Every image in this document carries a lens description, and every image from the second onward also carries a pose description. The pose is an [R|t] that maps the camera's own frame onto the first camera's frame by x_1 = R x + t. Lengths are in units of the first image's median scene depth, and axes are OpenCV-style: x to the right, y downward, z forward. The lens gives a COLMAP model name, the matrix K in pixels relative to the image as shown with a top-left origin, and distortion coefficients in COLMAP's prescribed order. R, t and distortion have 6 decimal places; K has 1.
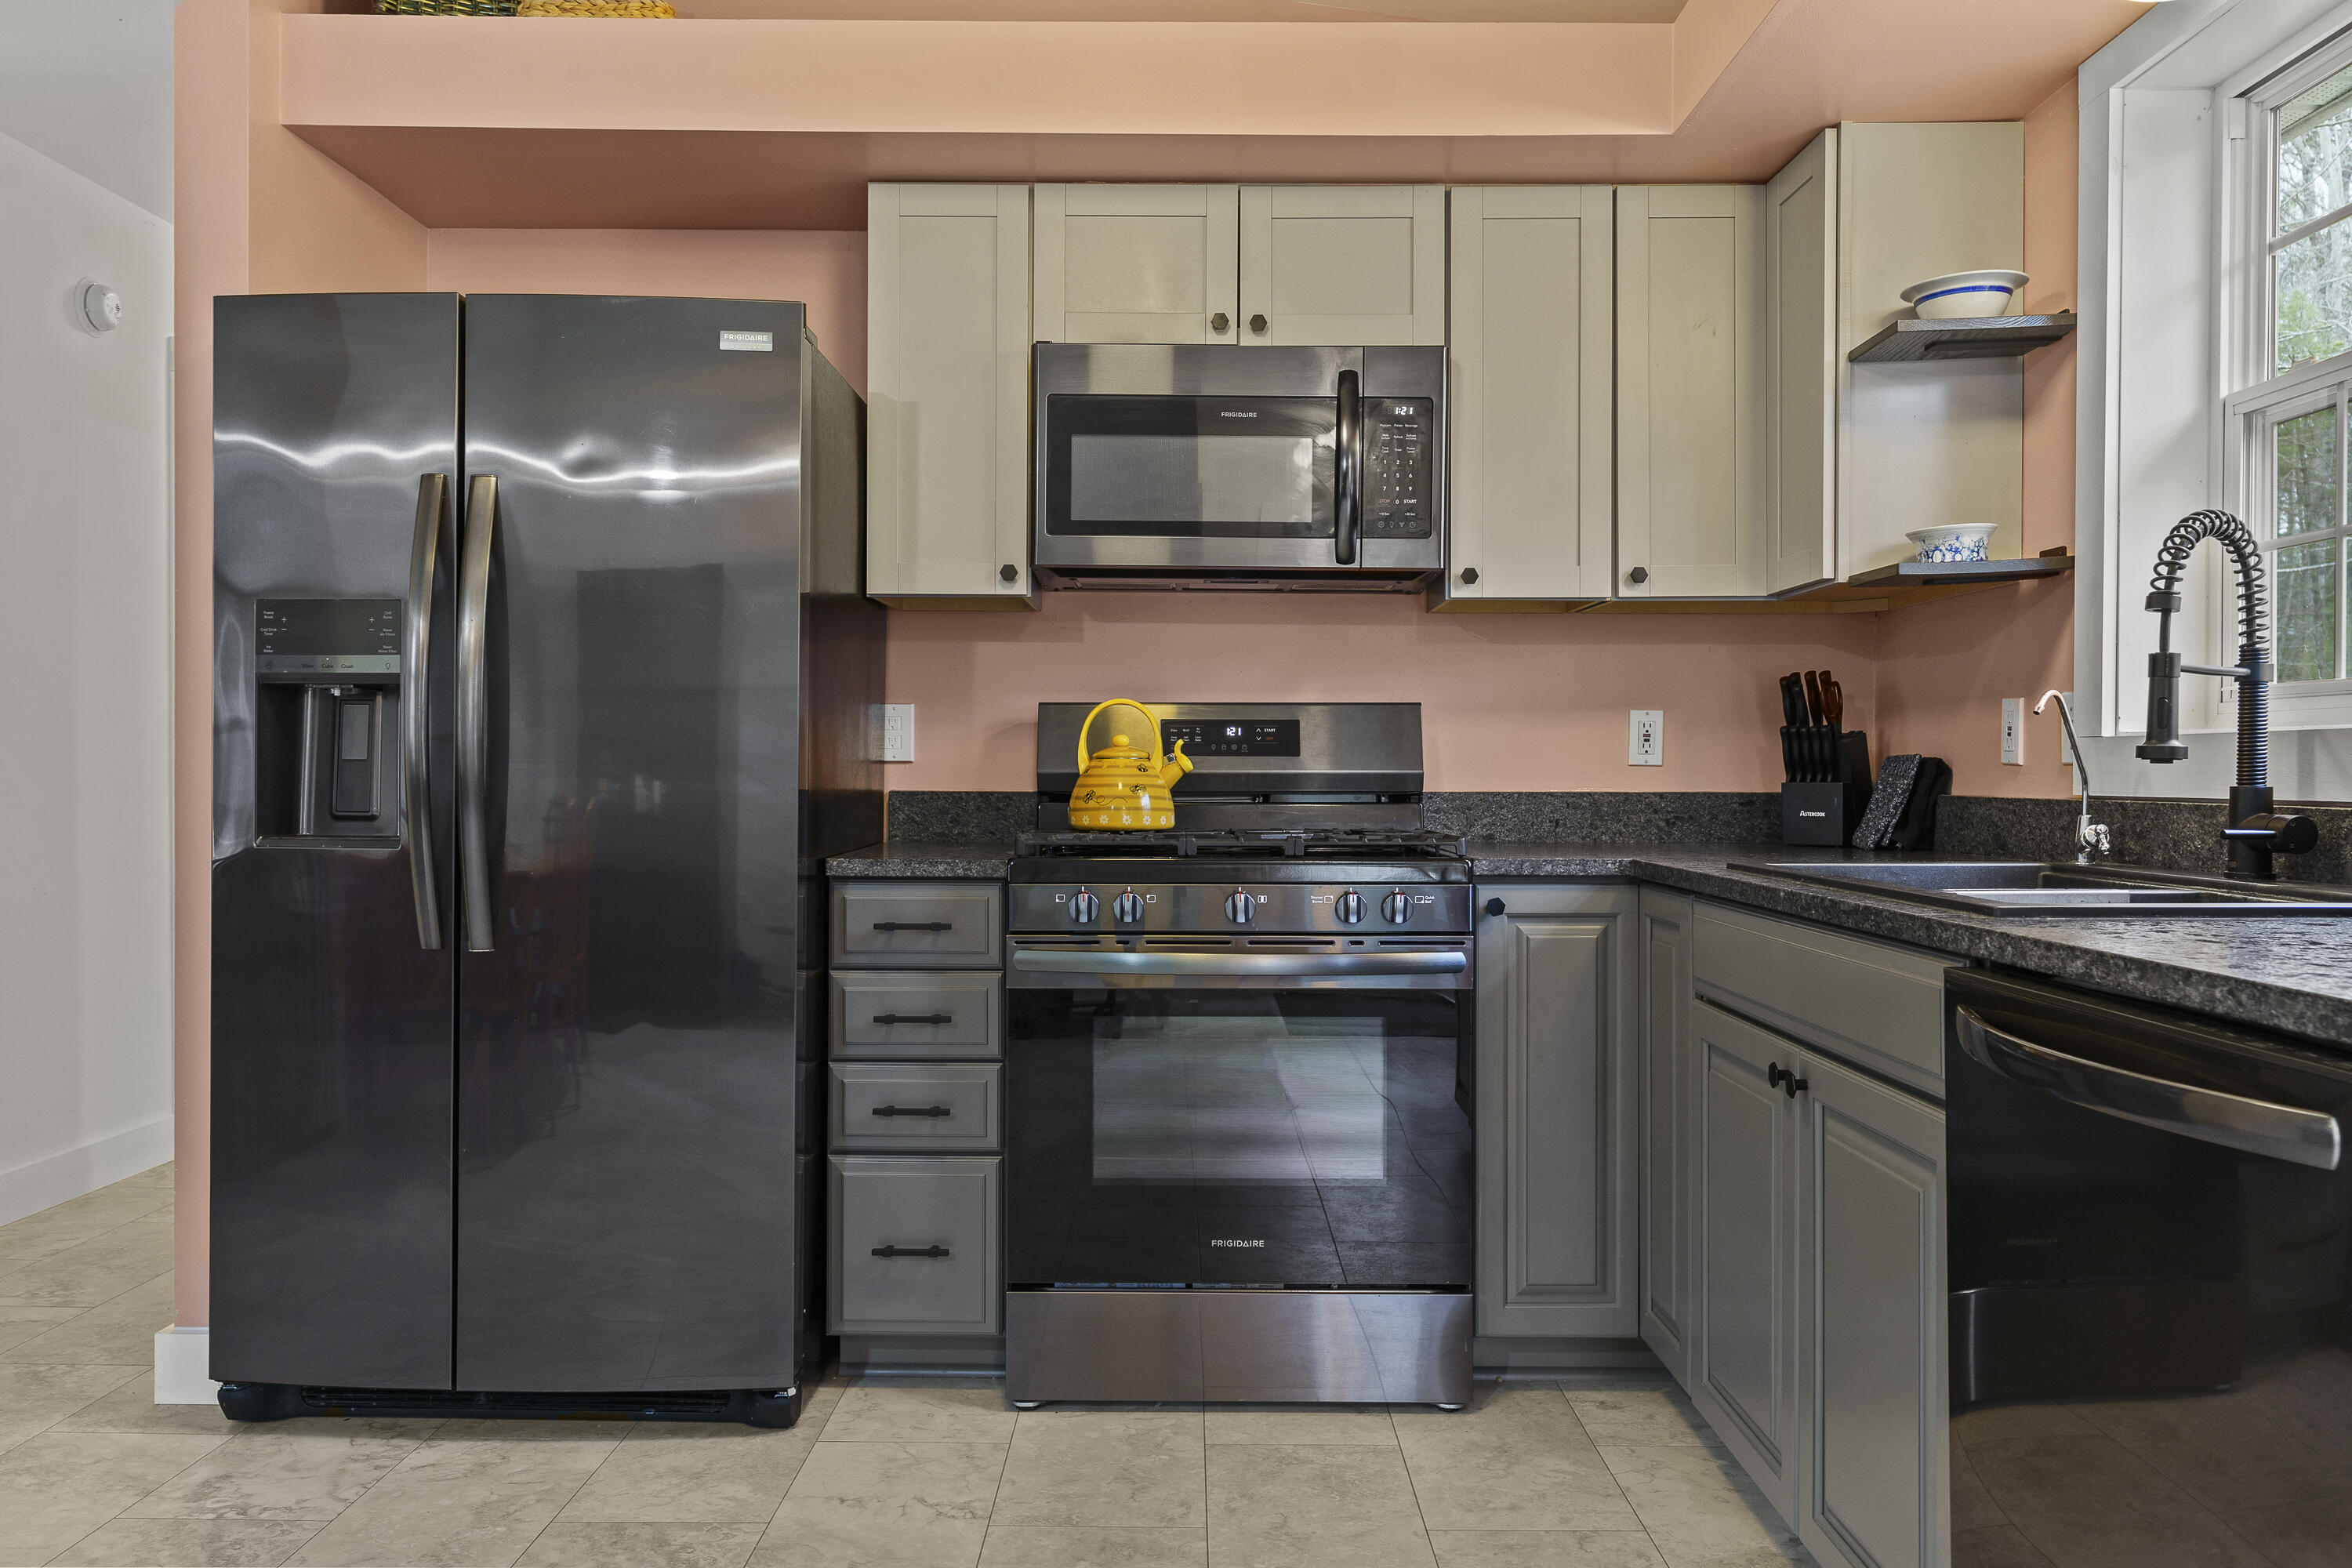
lens RADIAL K [[1718.2, 0, 1173.7], [0, 1718.2, 786.4], [0, 0, 1]] dist [0.005732, -0.002439]
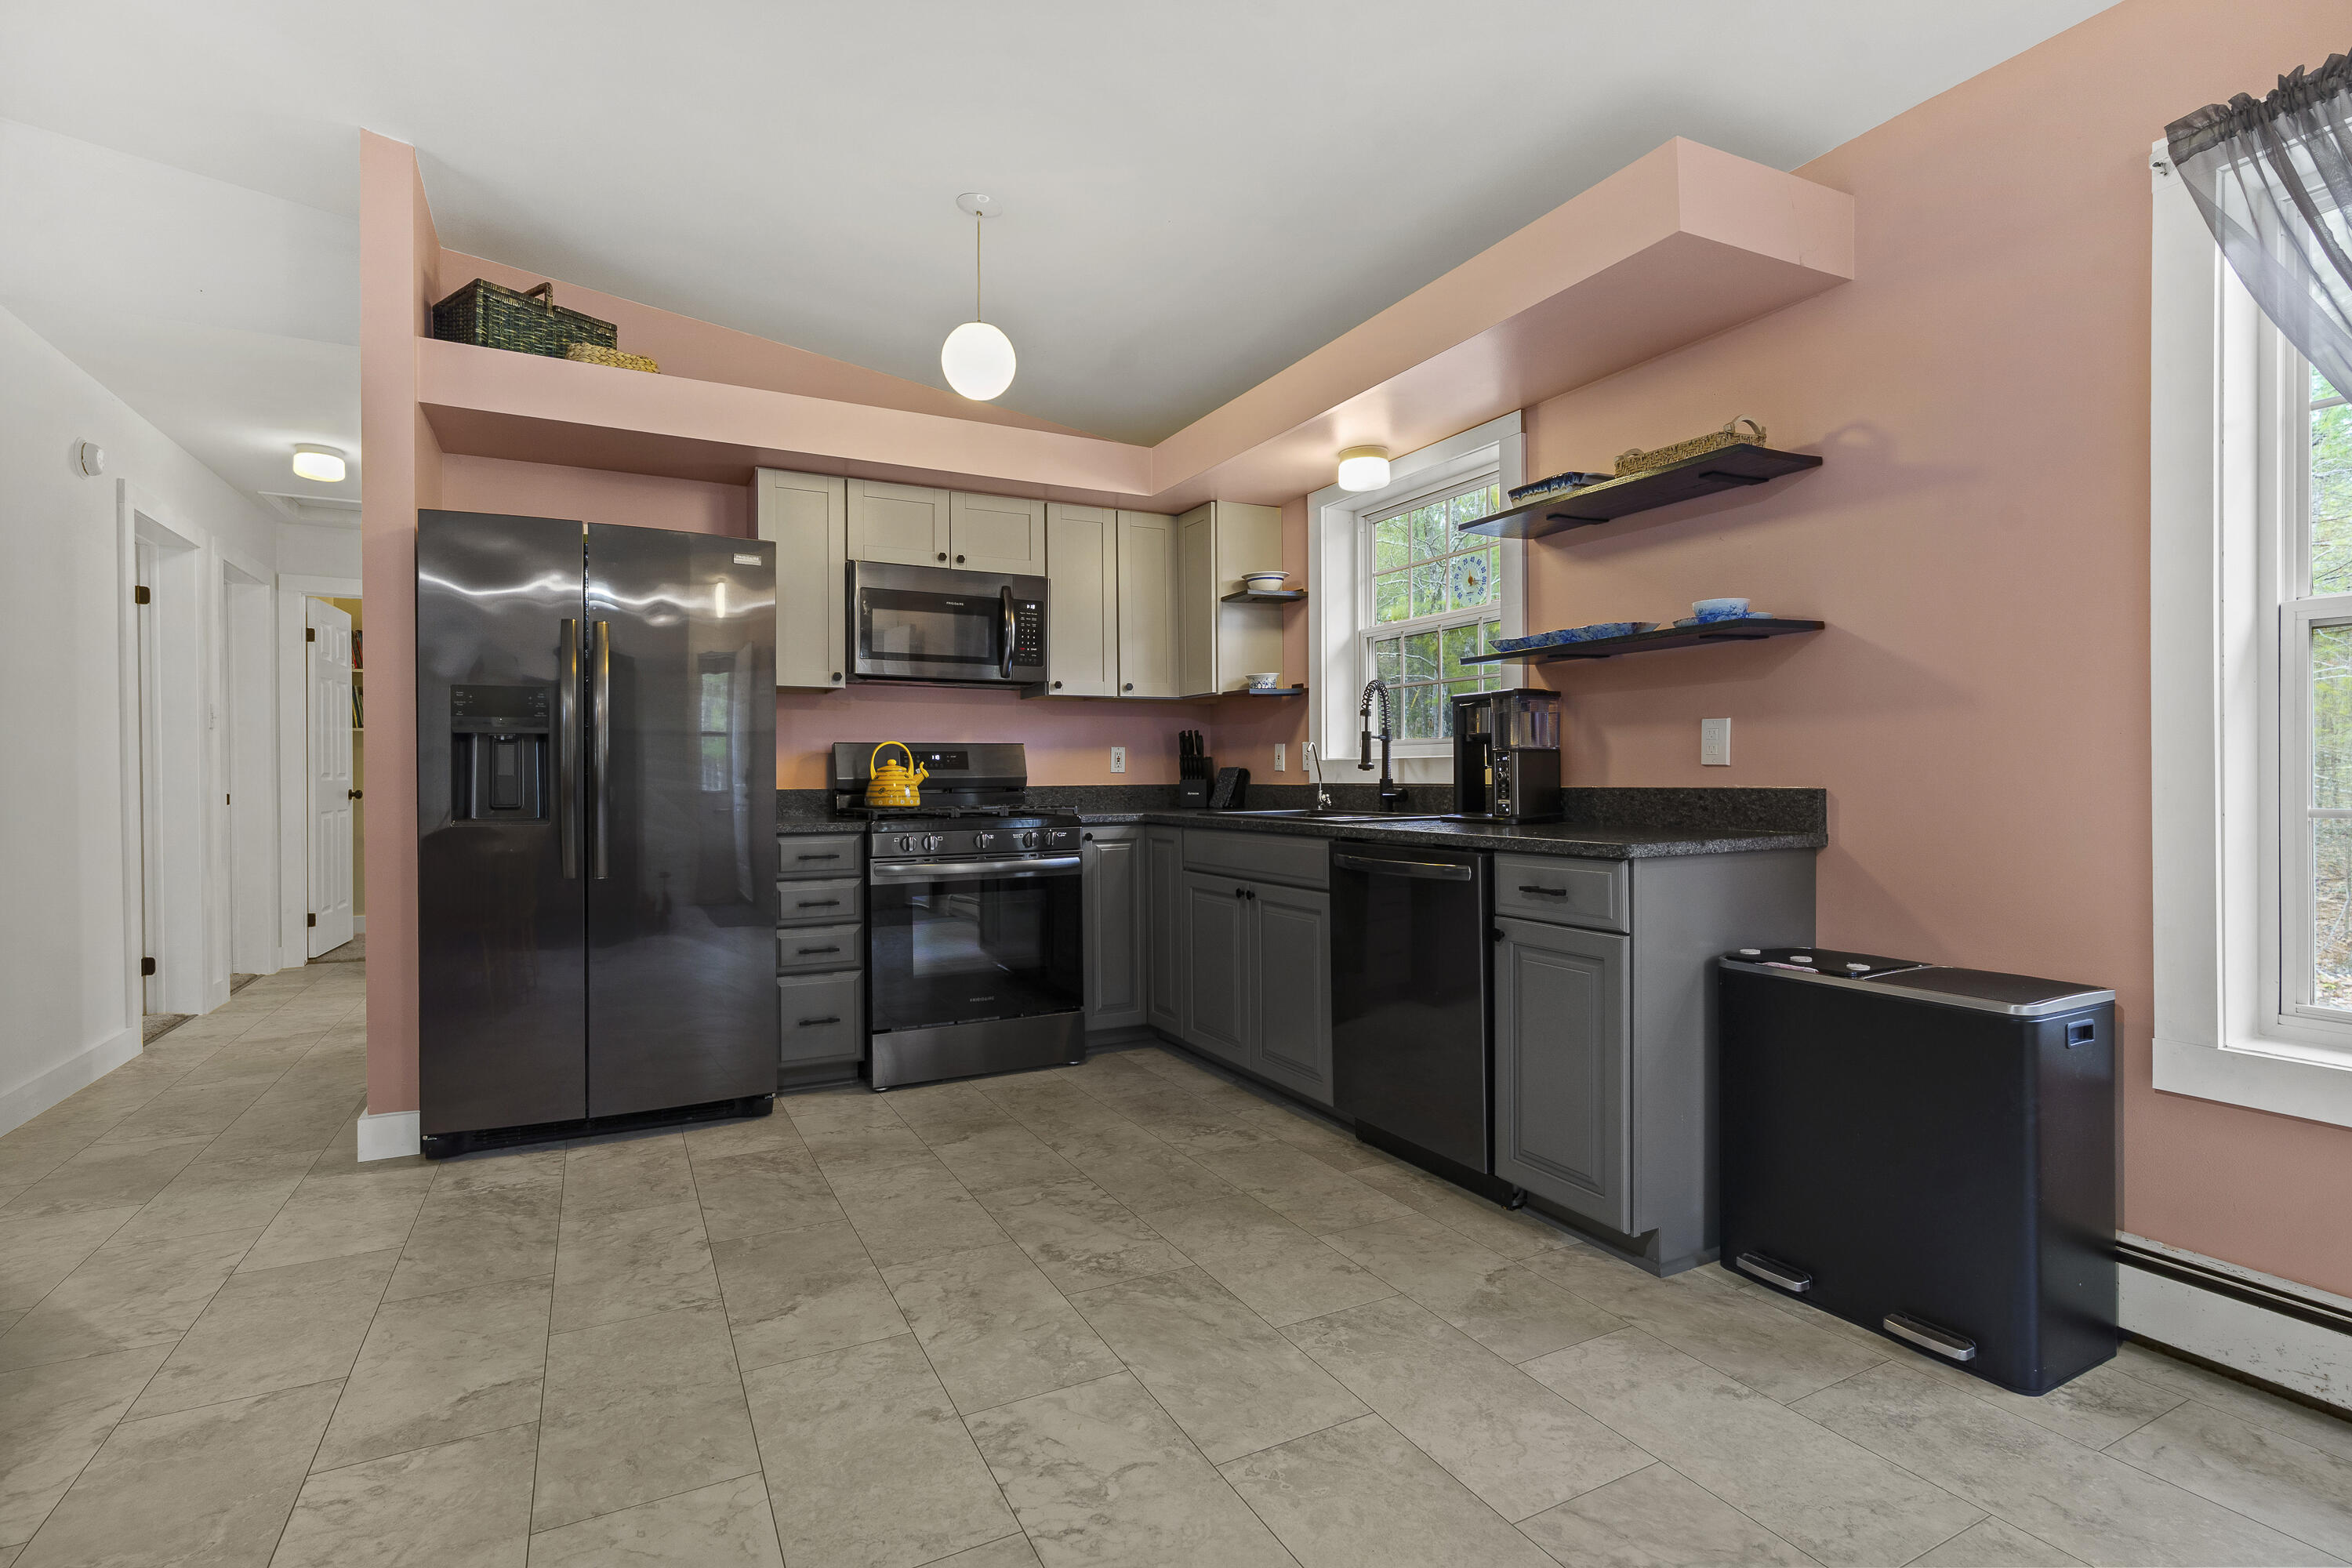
lens RADIAL K [[1084.3, 0, 1161.8], [0, 1084.3, 782.7], [0, 0, 1]] dist [-0.005877, 0.000081]
pose [[0.887689, -0.012406, 0.460277, -0.371570], [0.013744, 0.999905, 0.000444, 0.000710], [-0.460239, 0.005931, 0.887775, -0.287780]]
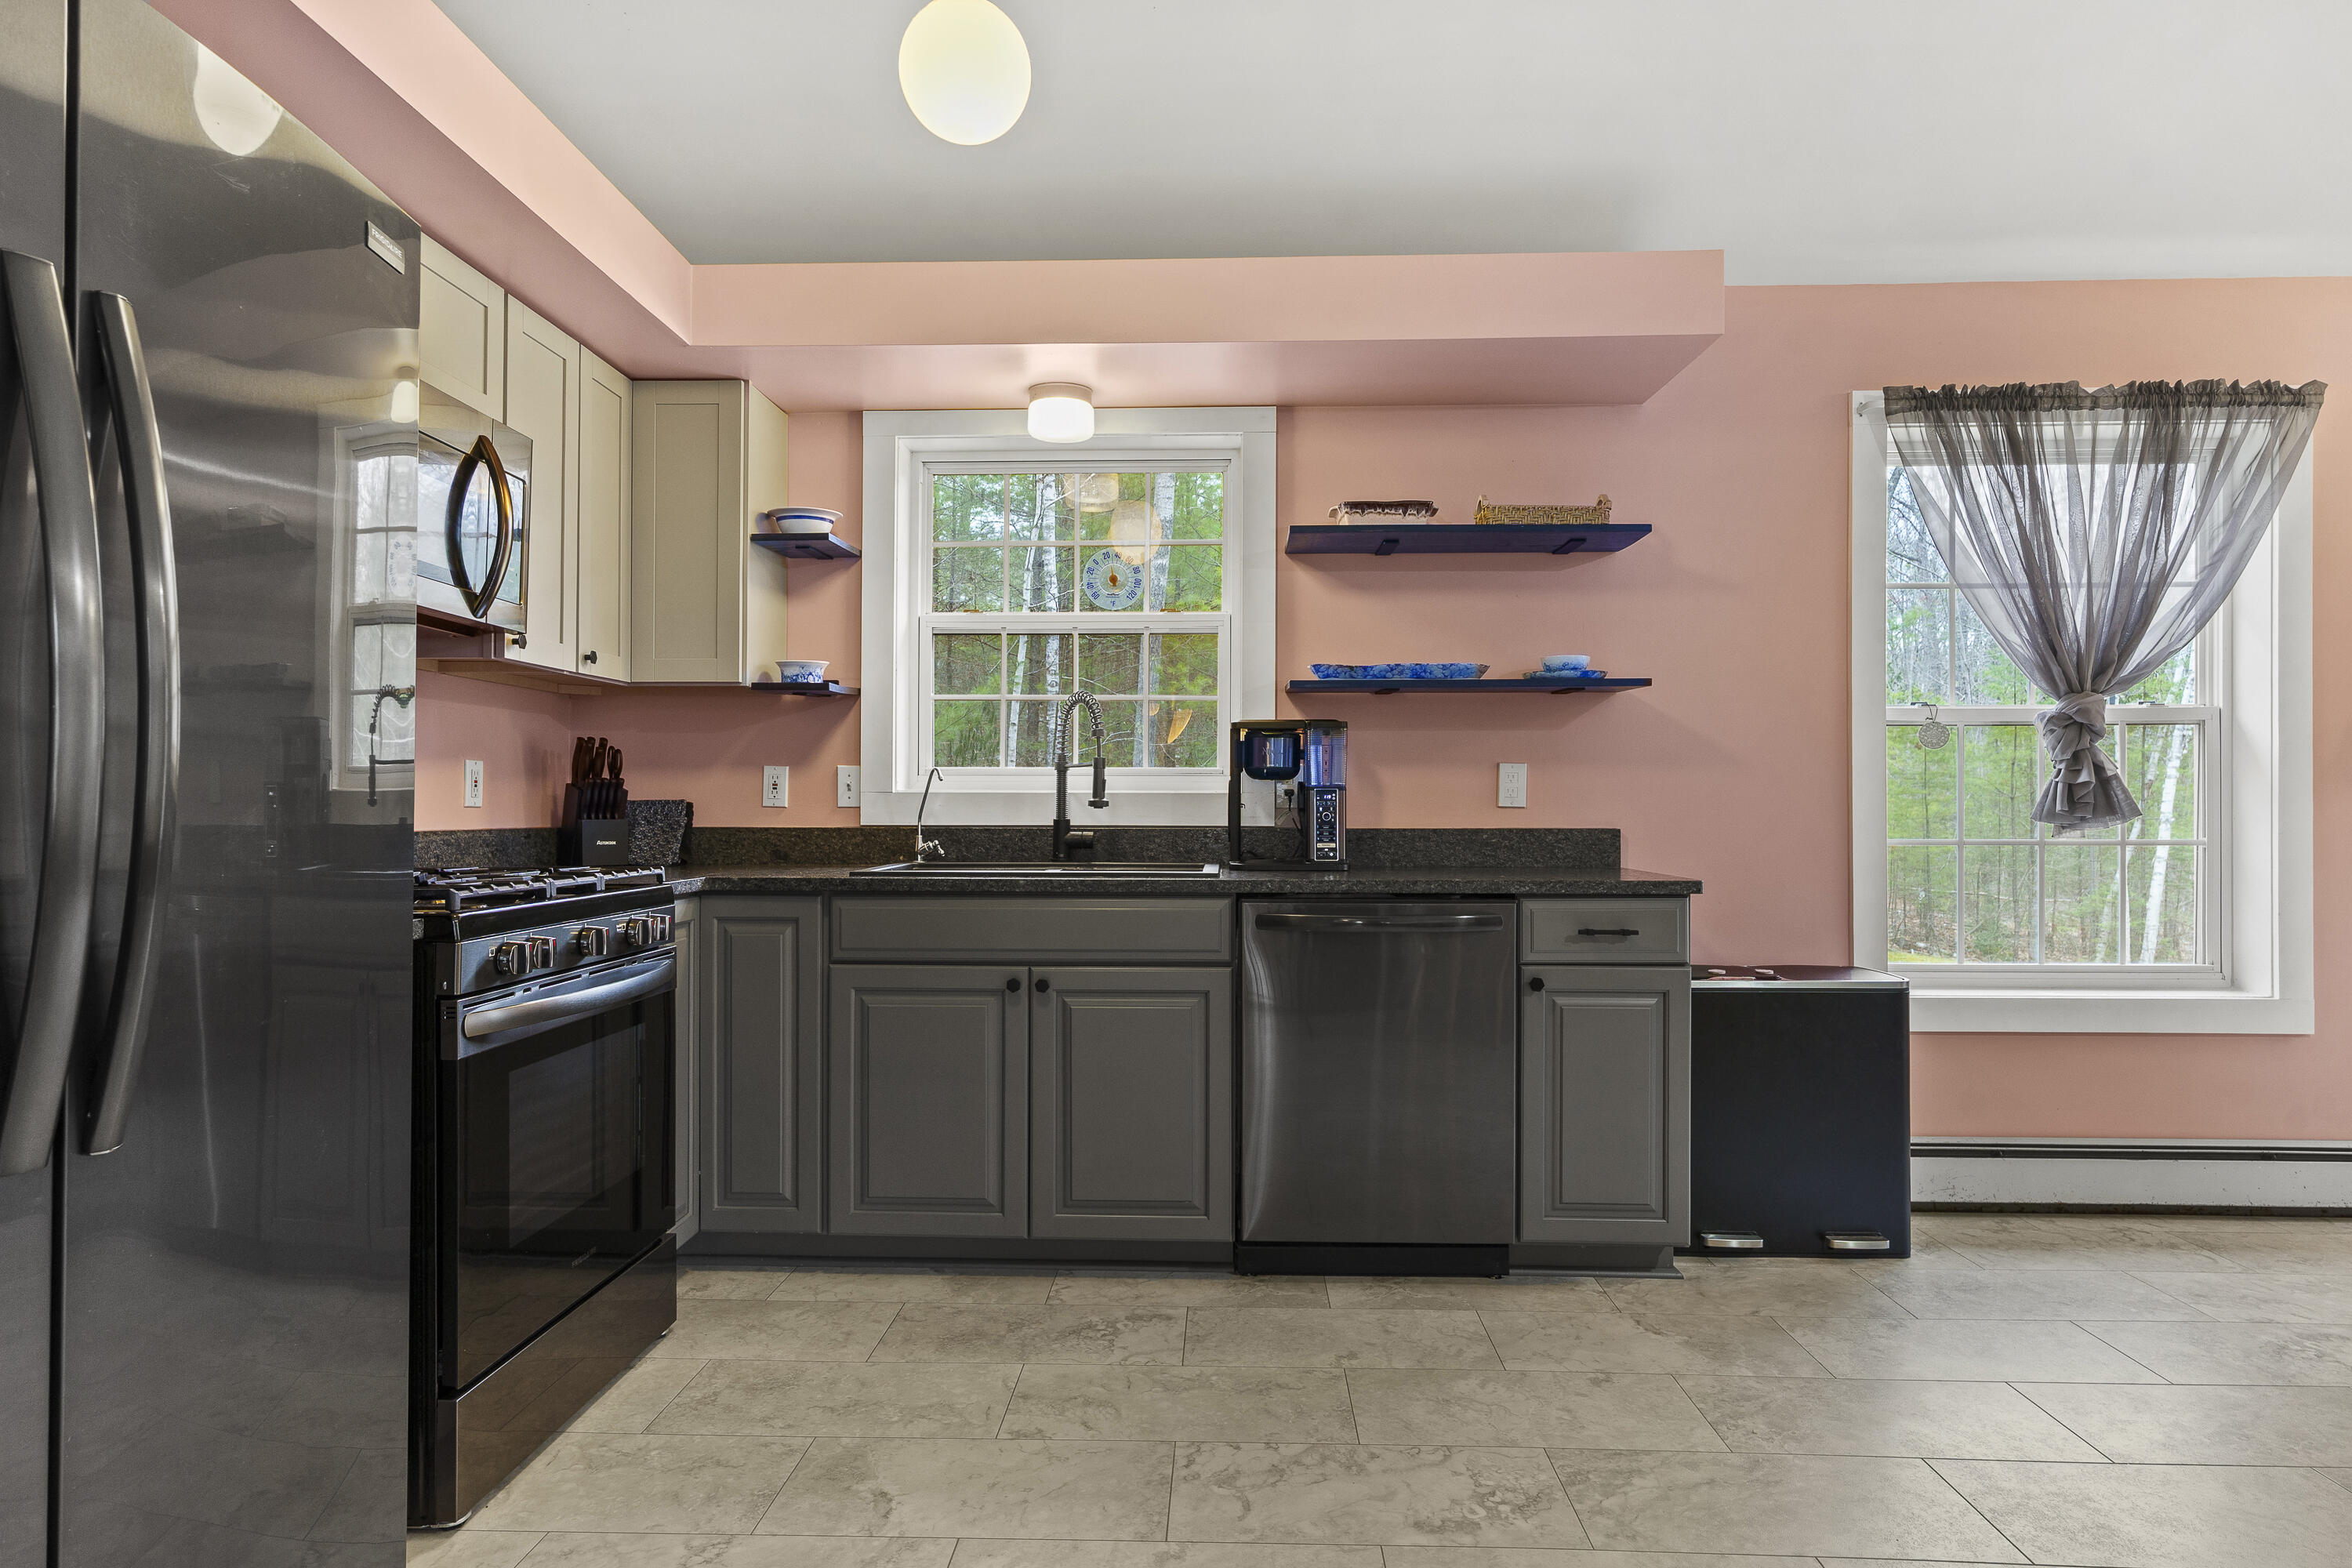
lens RADIAL K [[1320.0, 0, 1155.1], [0, 1320.0, 804.2], [0, 0, 1]] dist [-0.005637, 0.003741]
pose [[0.050316, 0.000295, 0.998733, -0.748024], [0.007449, 0.999972, -0.000670, -0.011964], [-0.998706, 0.007474, 0.050312, 0.590080]]
